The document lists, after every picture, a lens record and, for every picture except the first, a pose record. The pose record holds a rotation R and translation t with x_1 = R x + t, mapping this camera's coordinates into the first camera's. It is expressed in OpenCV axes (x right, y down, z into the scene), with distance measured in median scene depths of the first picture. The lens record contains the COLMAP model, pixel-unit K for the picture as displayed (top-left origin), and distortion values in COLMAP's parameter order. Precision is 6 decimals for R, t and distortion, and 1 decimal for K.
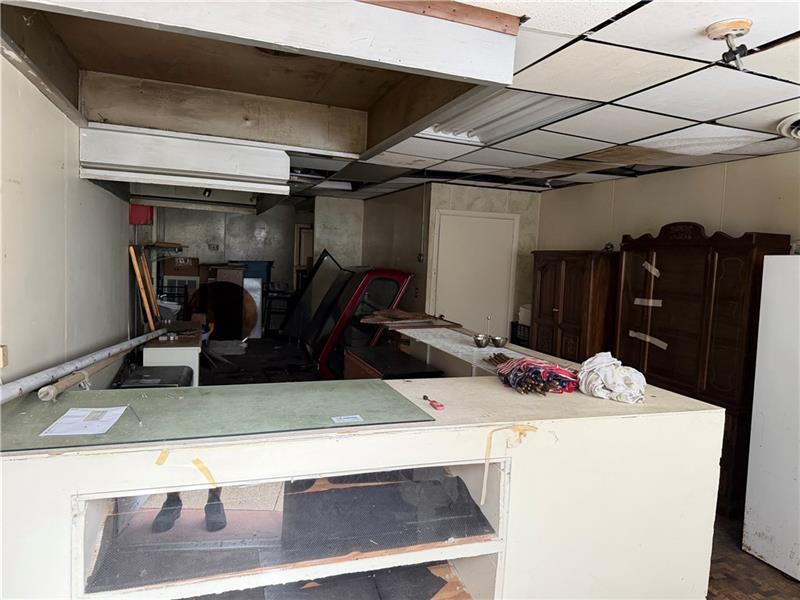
lens RADIAL K [[550.3, 0, 400.0], [0, 550.3, 300.0], [0, 0, 1]] dist [0.146798, -0.238011]
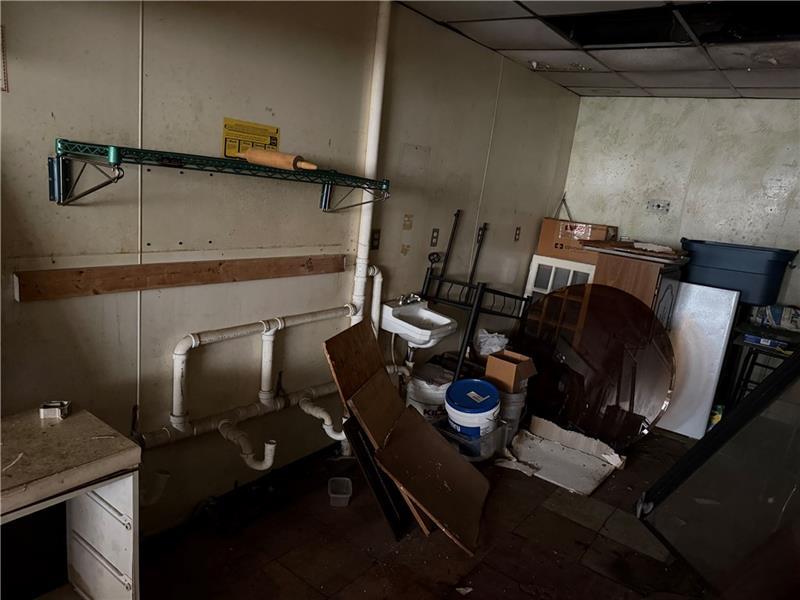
lens RADIAL K [[550.3, 0, 400.0], [0, 550.3, 300.0], [0, 0, 1]] dist [0.146798, -0.238011]
pose [[0.567275, 0.187833, -0.801821, -0.072727], [-0.151473, 0.980829, 0.122601, -0.046794], [0.809478, 0.051906, 0.584852, 0.600710]]
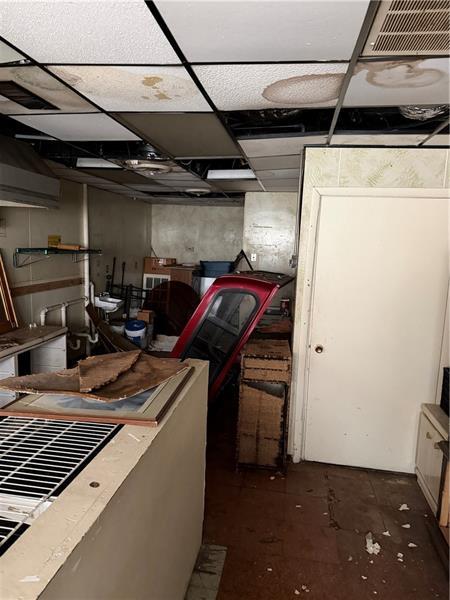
lens RADIAL K [[412.7, 0, 224.4], [0, 412.7, 307.3], [0, 0, 1]] dist [0.146798, -0.238011]
pose [[0.885680, 0.056444, -0.460853, 0.130364], [-0.034957, 0.997872, 0.055035, -0.027576], [0.462979, -0.032633, 0.885768, 0.307243]]
